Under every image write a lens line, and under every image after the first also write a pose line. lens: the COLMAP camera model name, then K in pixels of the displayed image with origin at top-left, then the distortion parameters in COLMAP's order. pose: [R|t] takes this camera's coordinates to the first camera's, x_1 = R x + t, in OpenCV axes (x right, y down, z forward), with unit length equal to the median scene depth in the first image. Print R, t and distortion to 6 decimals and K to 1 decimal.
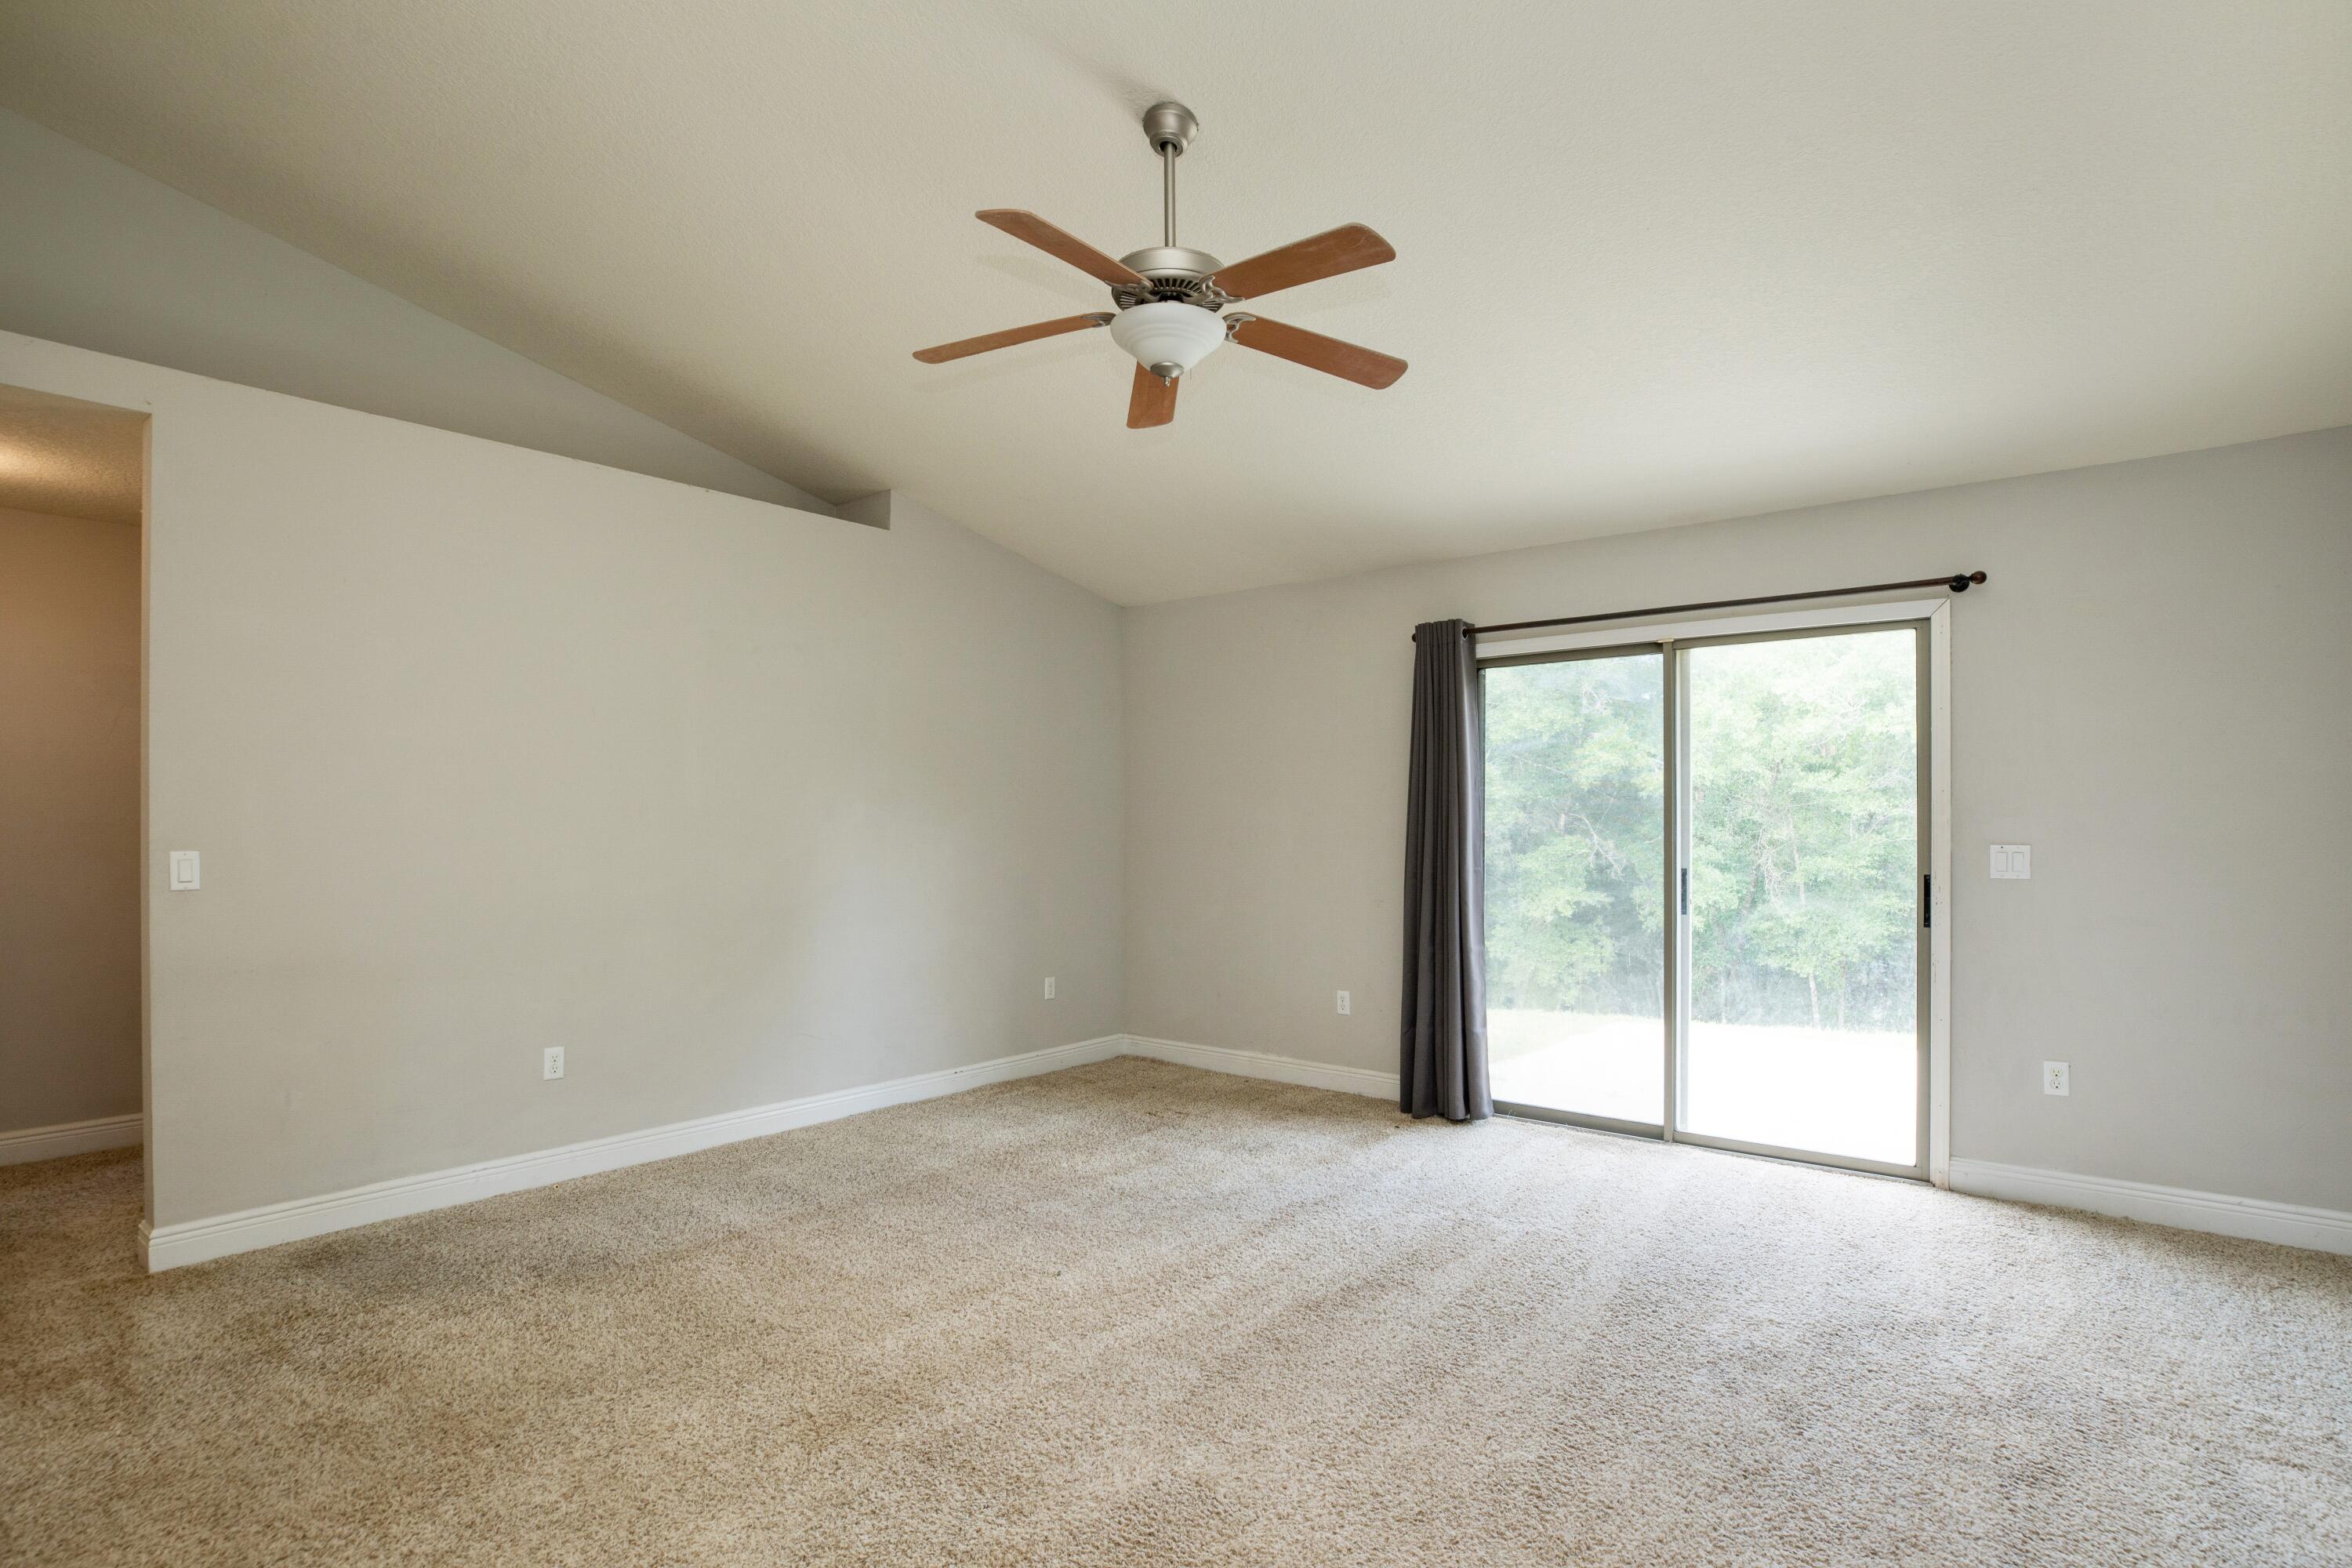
lens RADIAL K [[1188.3, 0, 1203.3], [0, 1188.3, 828.0], [0, 0, 1]] dist [-0.001808, -0.000593]
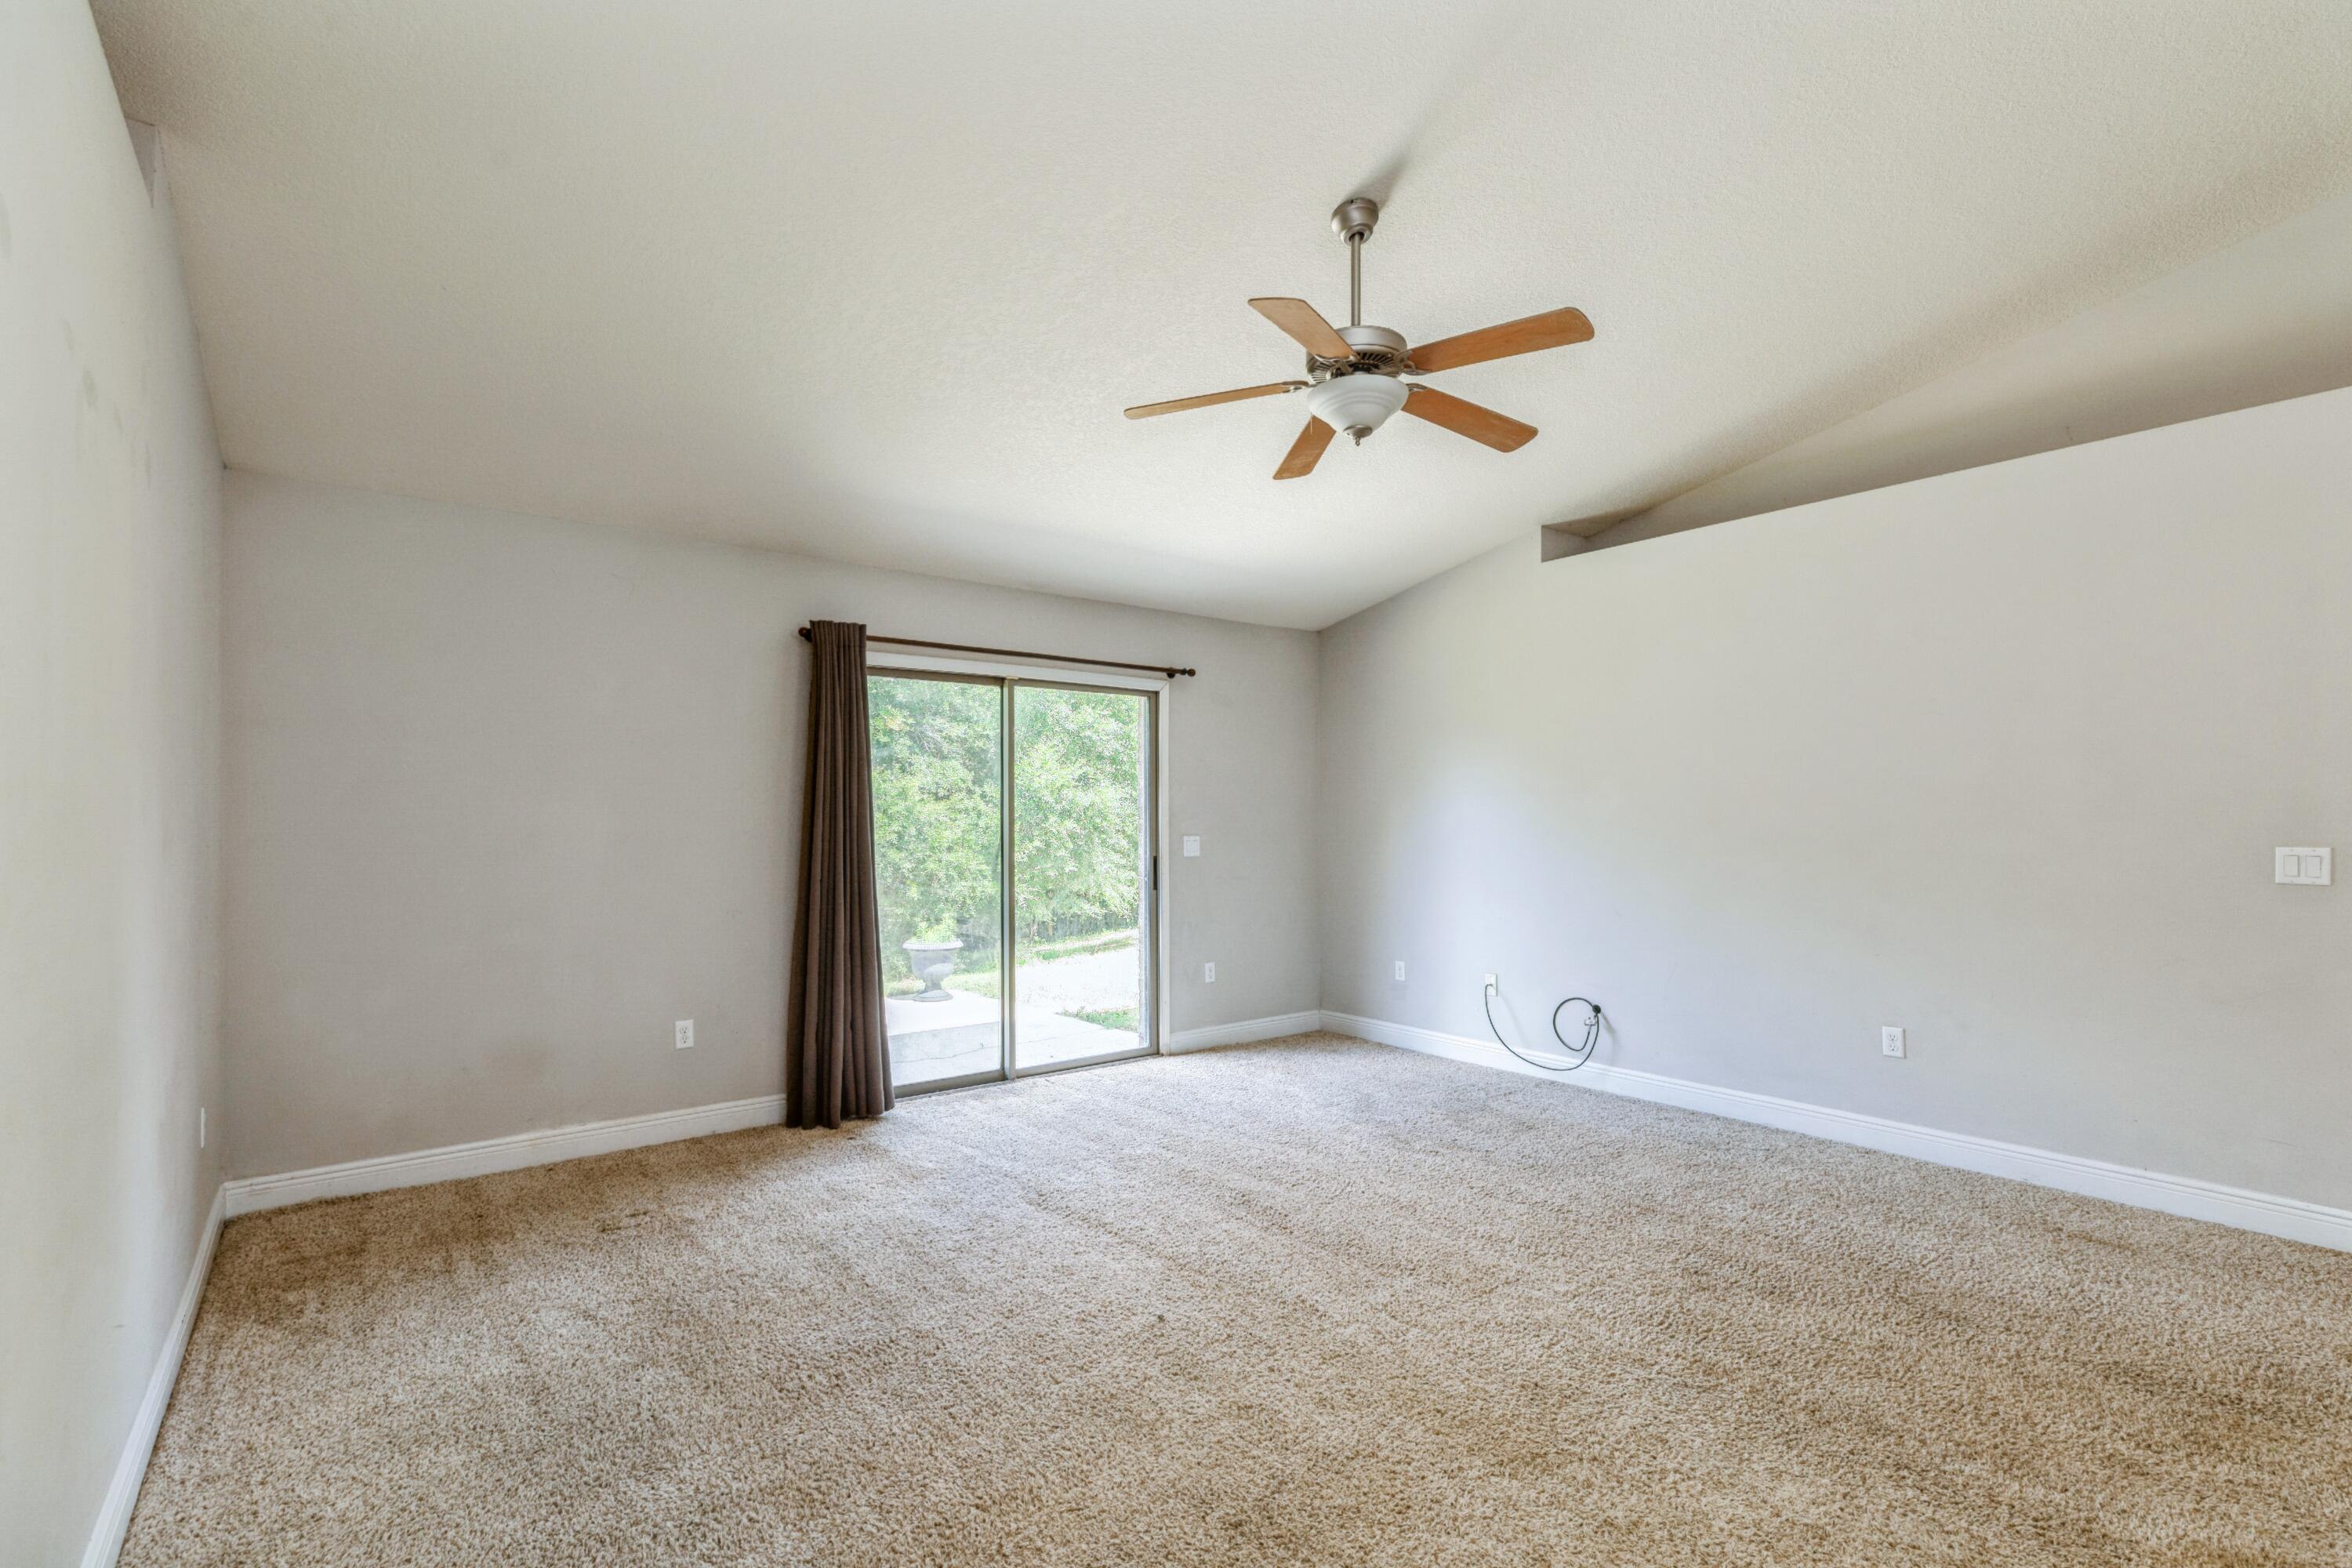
lens RADIAL K [[1063.4, 0, 1171.9], [0, 1063.4, 795.2], [0, 0, 1]] dist [0.018448, -0.000059]
pose [[0.252748, 0.025855, 0.967187, -0.646701], [0.011201, 0.999498, -0.029645, 0.001908], [-0.967467, 0.018326, 0.252331, 0.548917]]
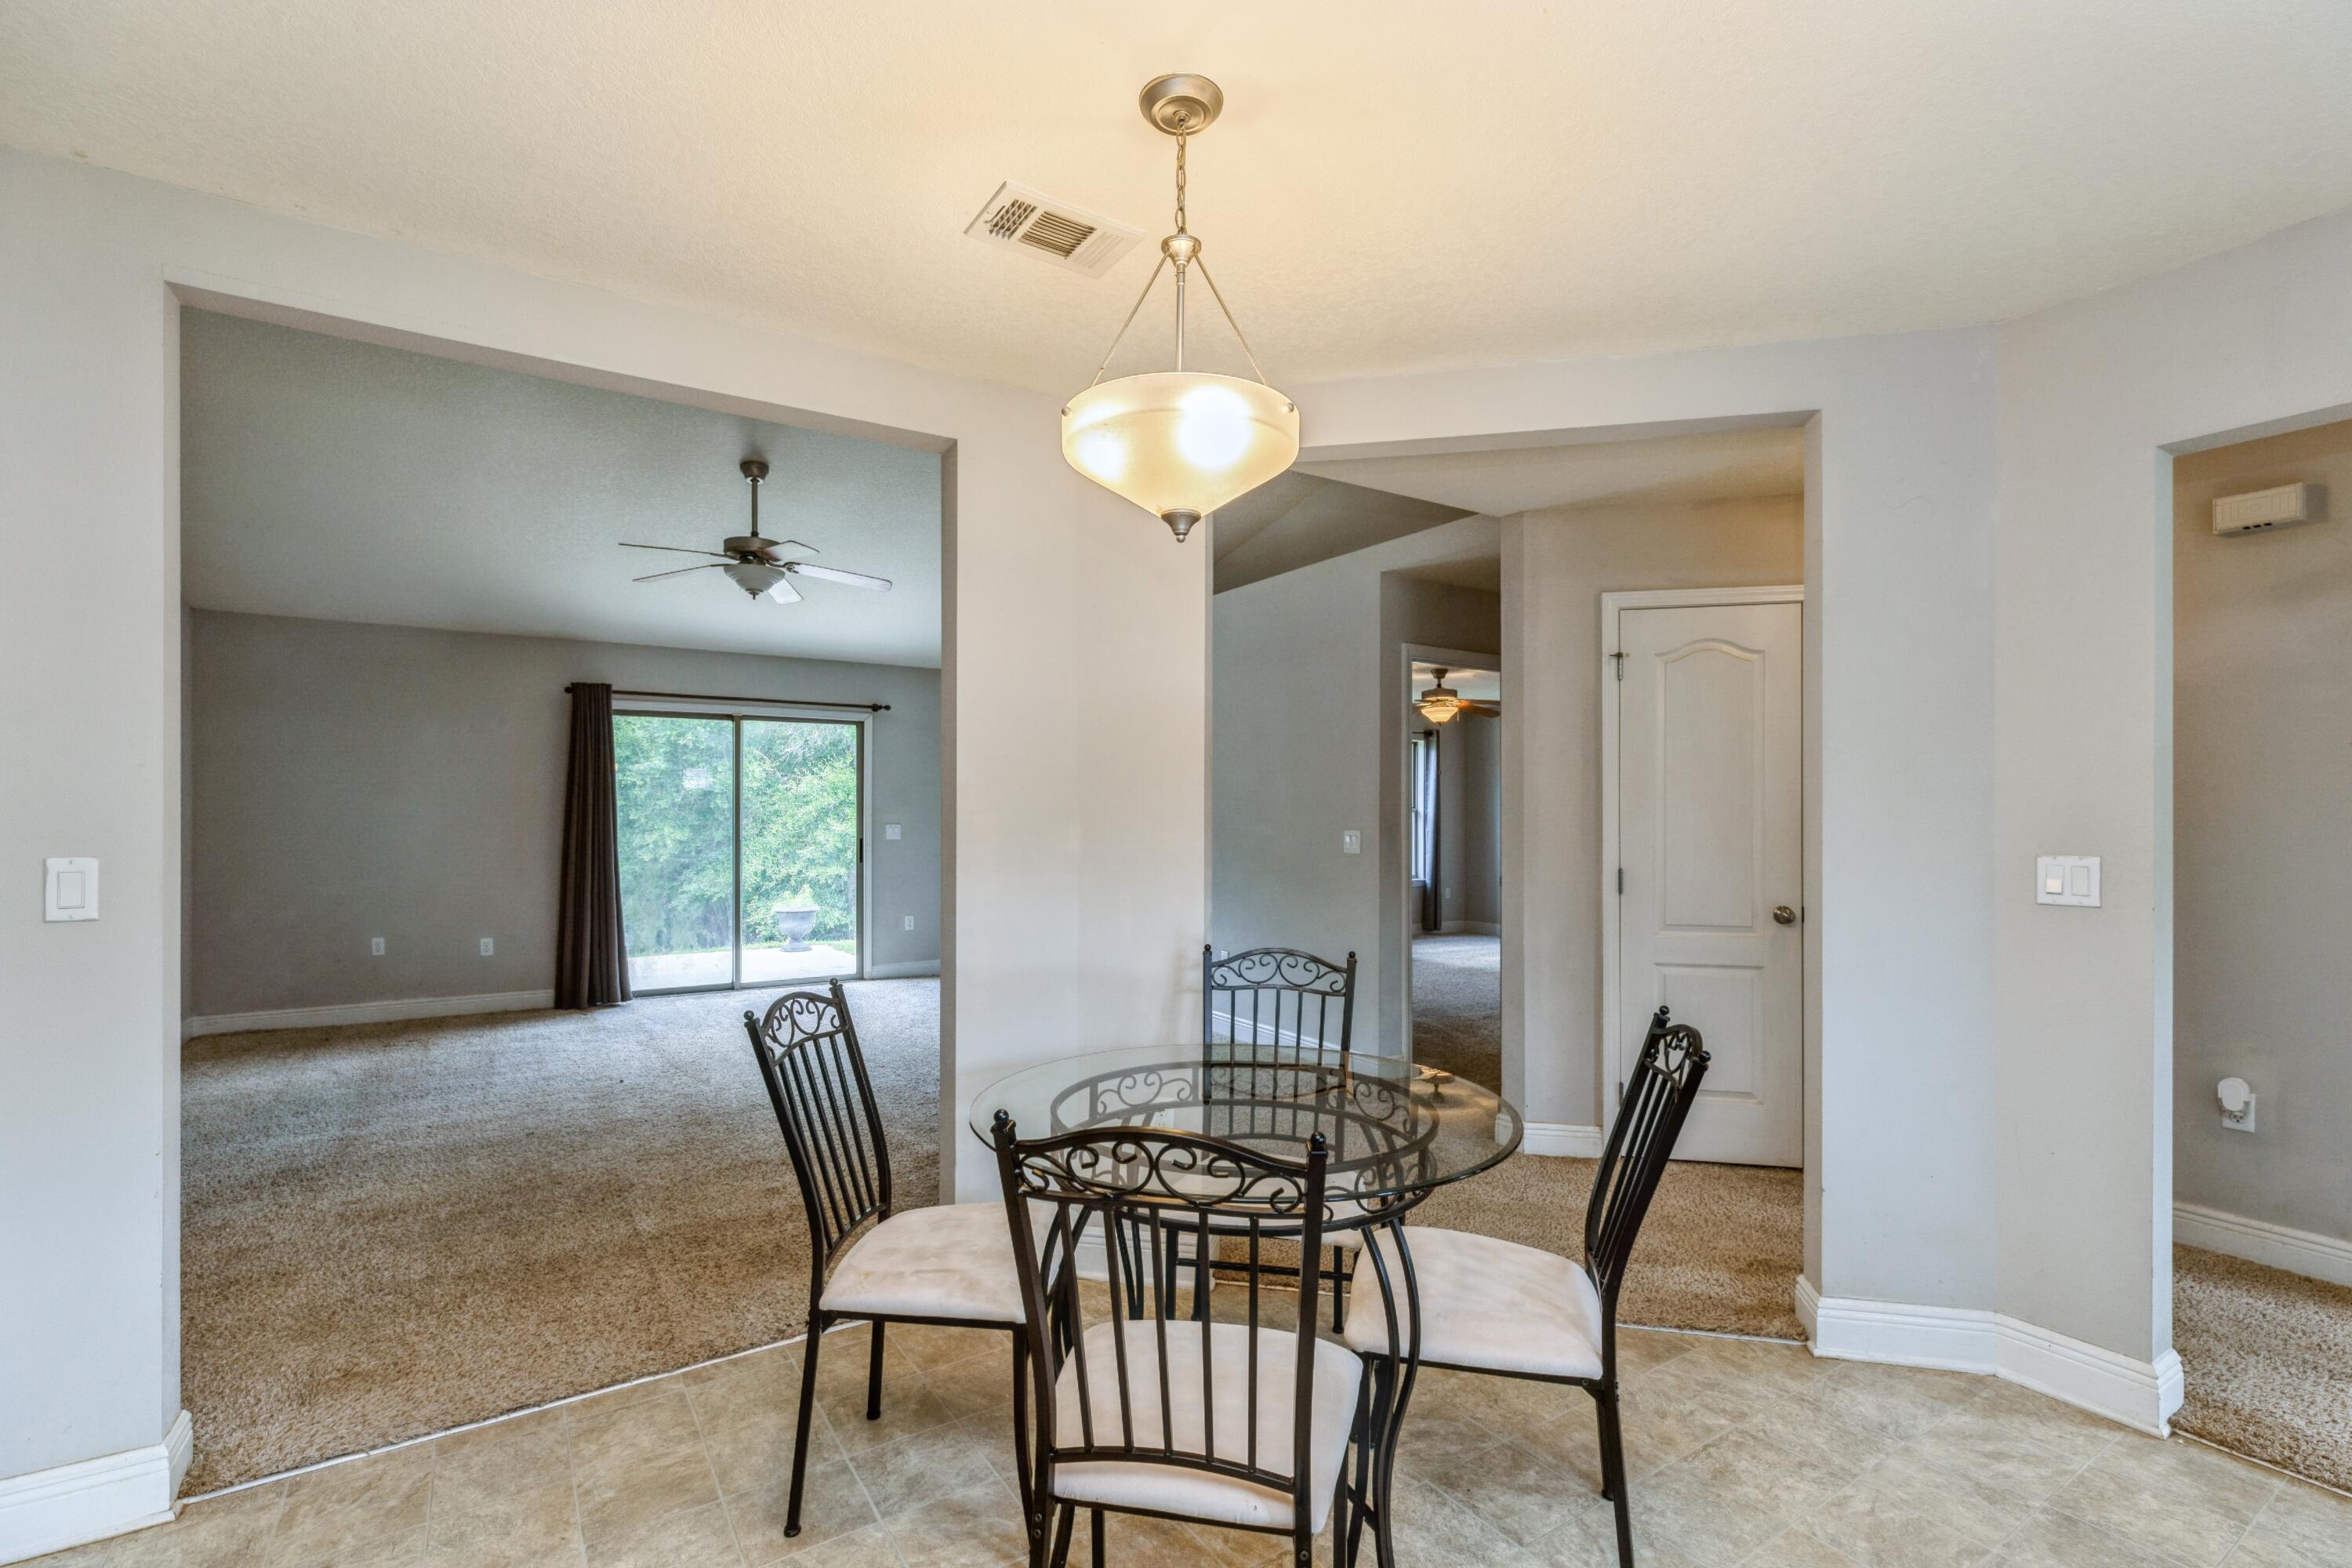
lens RADIAL K [[1063.4, 0, 1174.3], [0, 1063.4, 806.1], [0, 0, 1]] dist [0.018448, -0.000059]
pose [[0.328676, 0.011602, 0.944371, -0.924515], [0.002547, 0.999910, -0.013171, 0.005914], [-0.944439, 0.006734, 0.328617, -0.165782]]
